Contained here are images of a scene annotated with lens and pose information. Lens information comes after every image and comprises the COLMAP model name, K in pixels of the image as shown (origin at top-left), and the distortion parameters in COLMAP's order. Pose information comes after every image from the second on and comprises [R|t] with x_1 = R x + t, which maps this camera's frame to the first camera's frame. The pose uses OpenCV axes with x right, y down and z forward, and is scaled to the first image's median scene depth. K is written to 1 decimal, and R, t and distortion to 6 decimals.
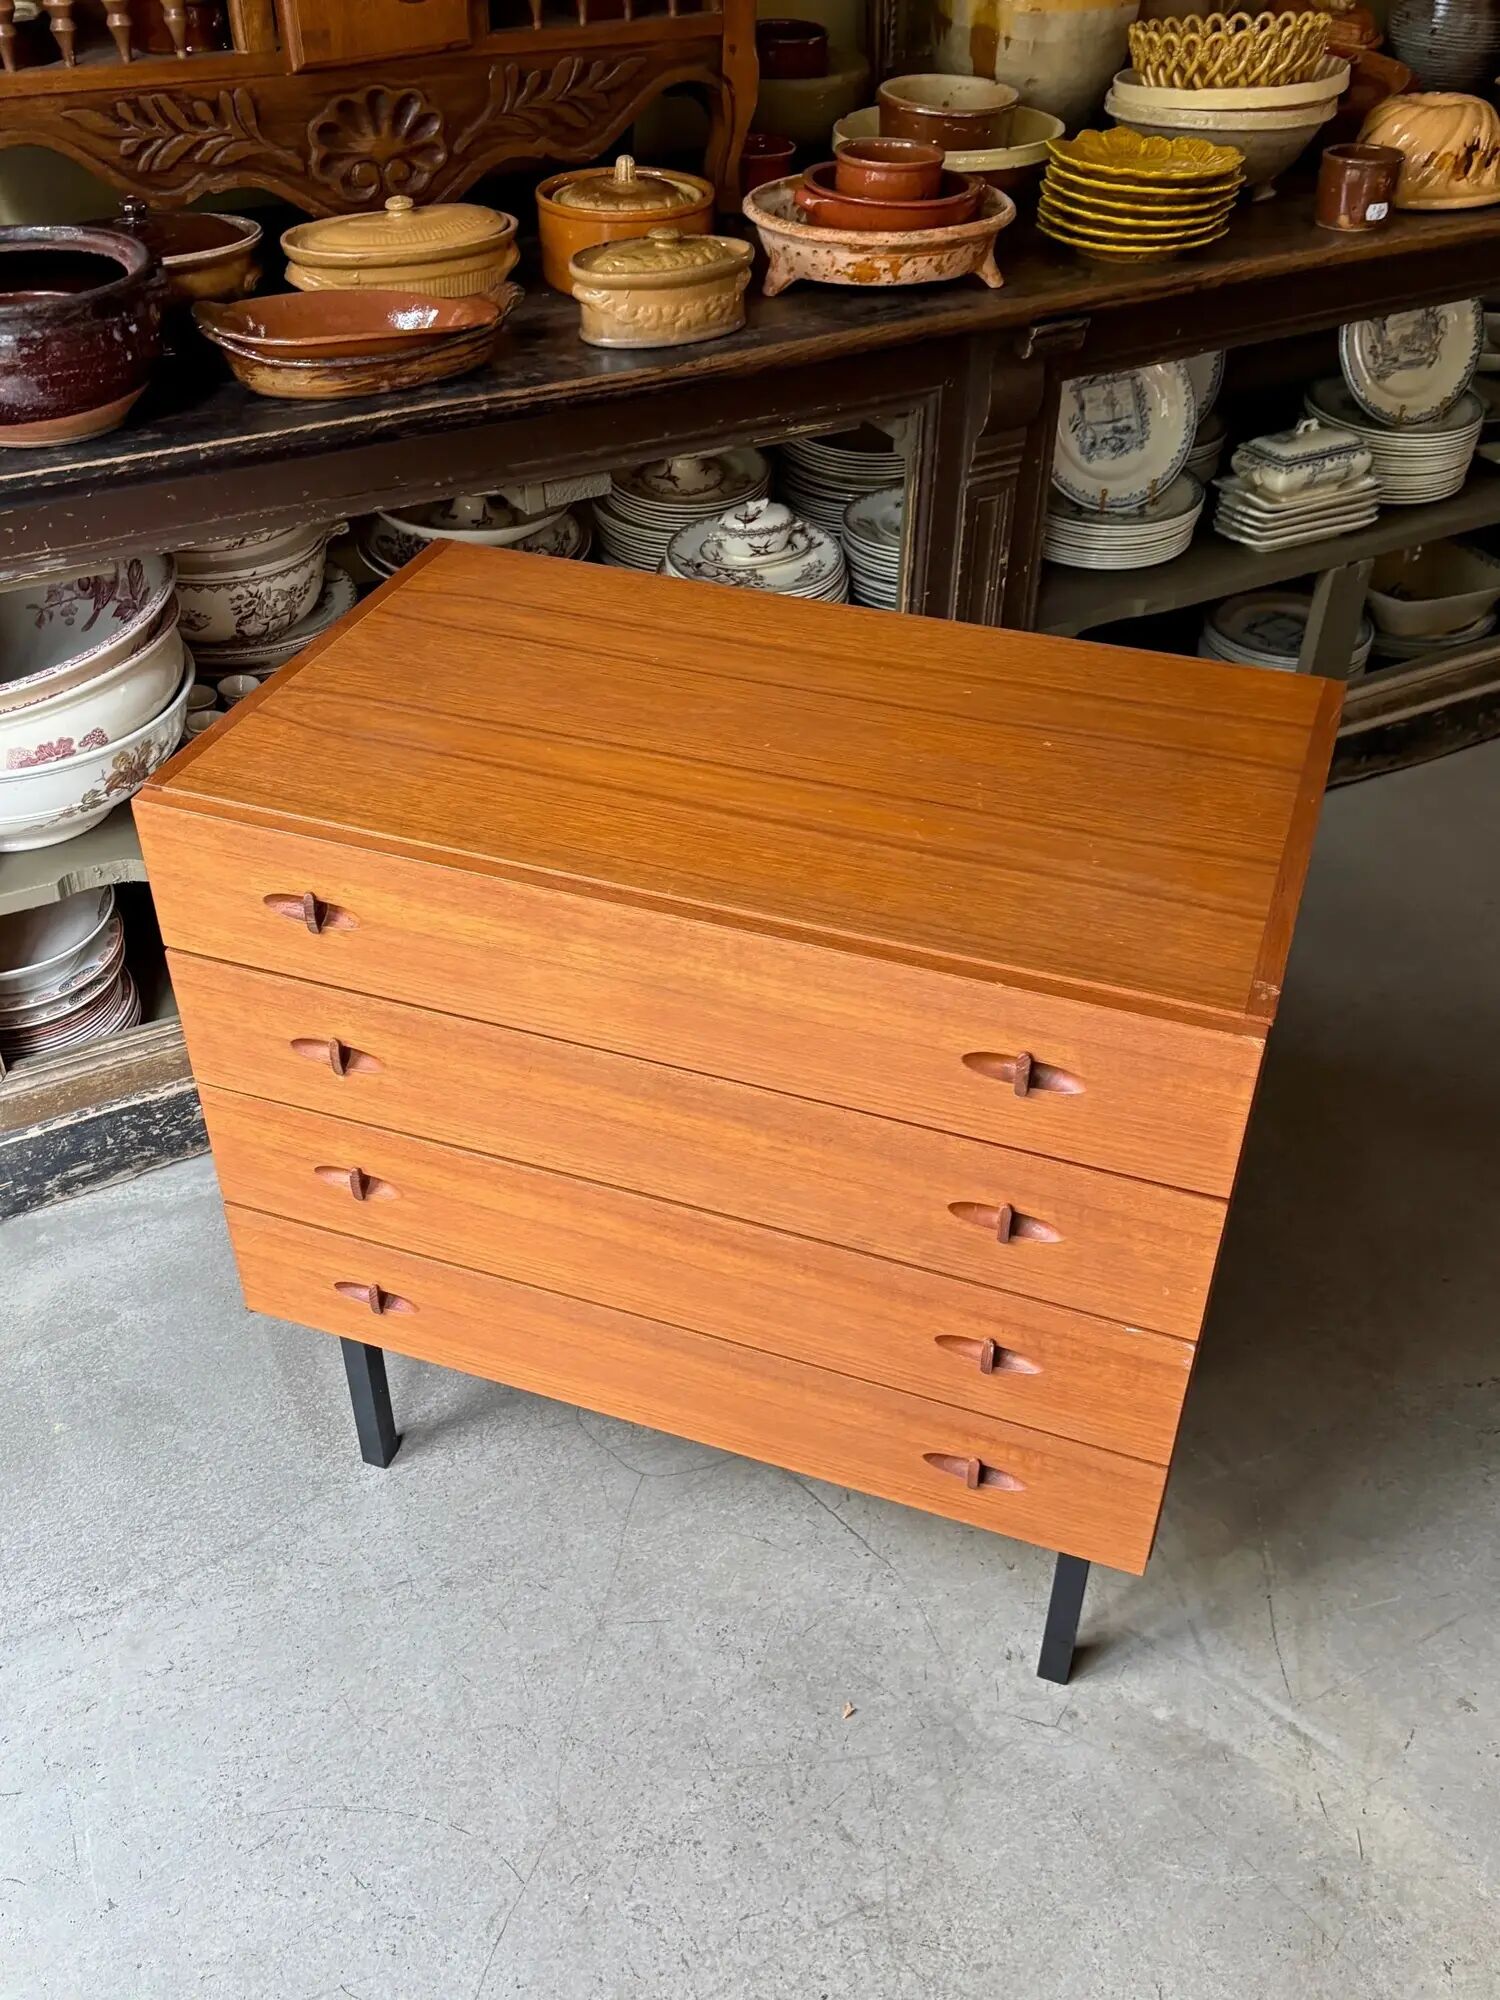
lens RADIAL K [[1825.2, 0, 727.2], [0, 1825.2, 991.9], [0, 0, 1]] dist [0.011281, 0.000000]
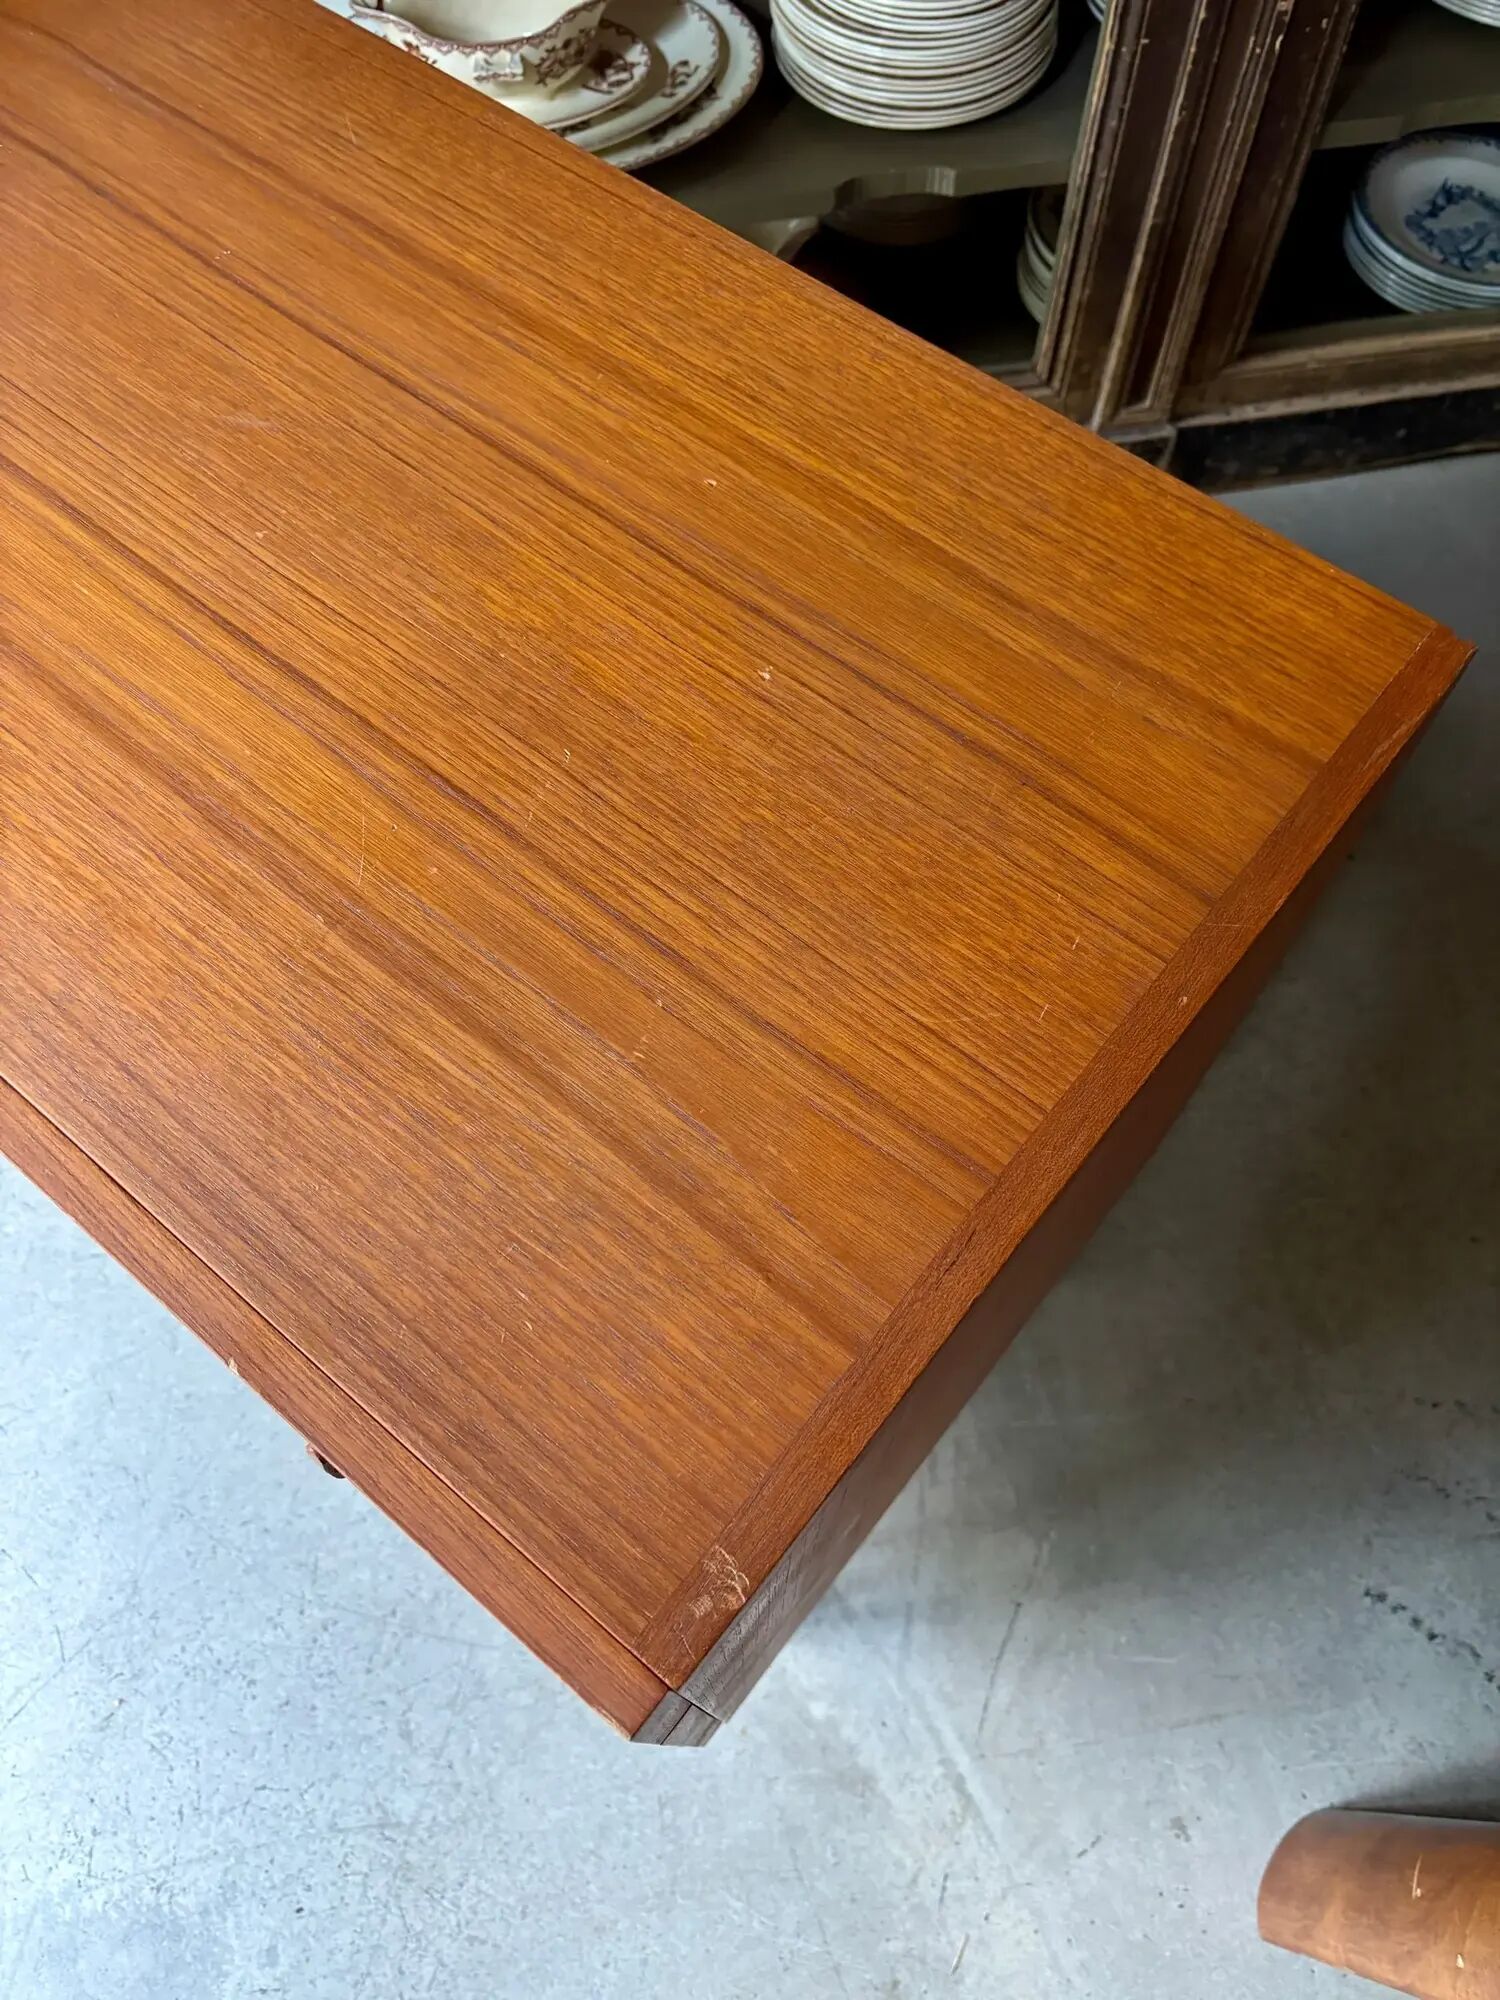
lens RADIAL K [[1529.7, 0, 769.6], [0, 1529.7, 995.2], [0, 0, 1]] dist [0.035518, -0.053274]
pose [[0.946343, 0.289457, -0.143700, 0.212093], [-0.194744, 0.865657, 0.461208, -0.205412], [0.257895, -0.408476, 0.875578, 0.482942]]
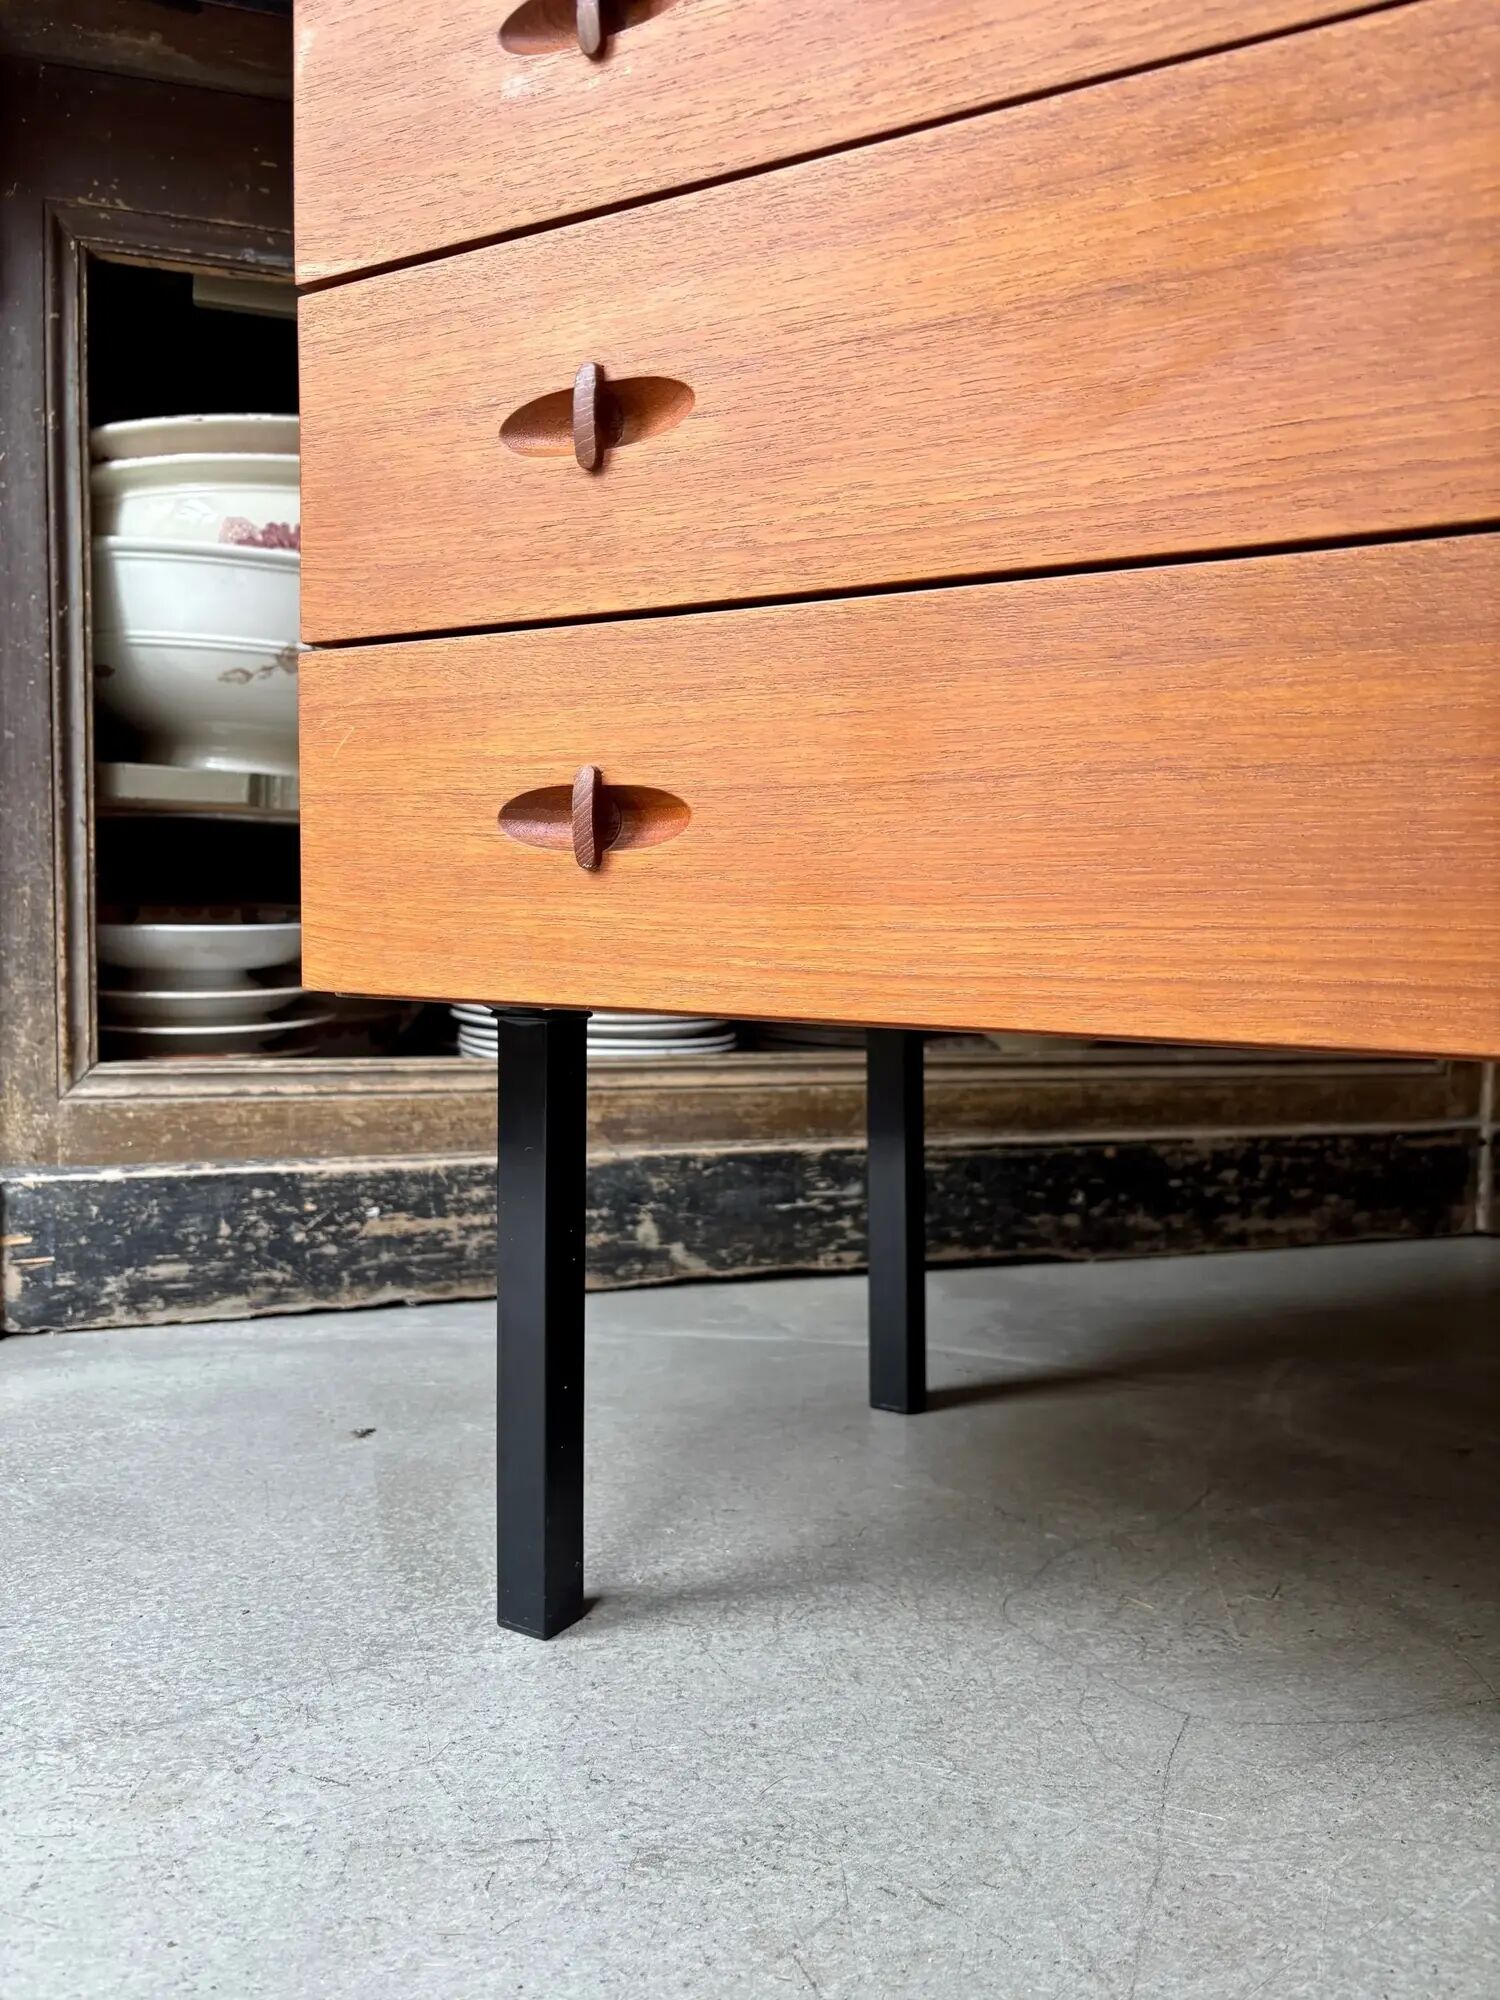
lens RADIAL K [[1529.7, 0, 747.7], [0, 1529.7, 1001.3], [0, 0, 1]] dist [0.035518, -0.053274]
pose [[0.983992, 0.022364, -0.176806, -0.089323], [-0.116585, 0.831140, -0.543705, 0.350078], [0.134791, 0.555614, 0.820442, 0.688509]]
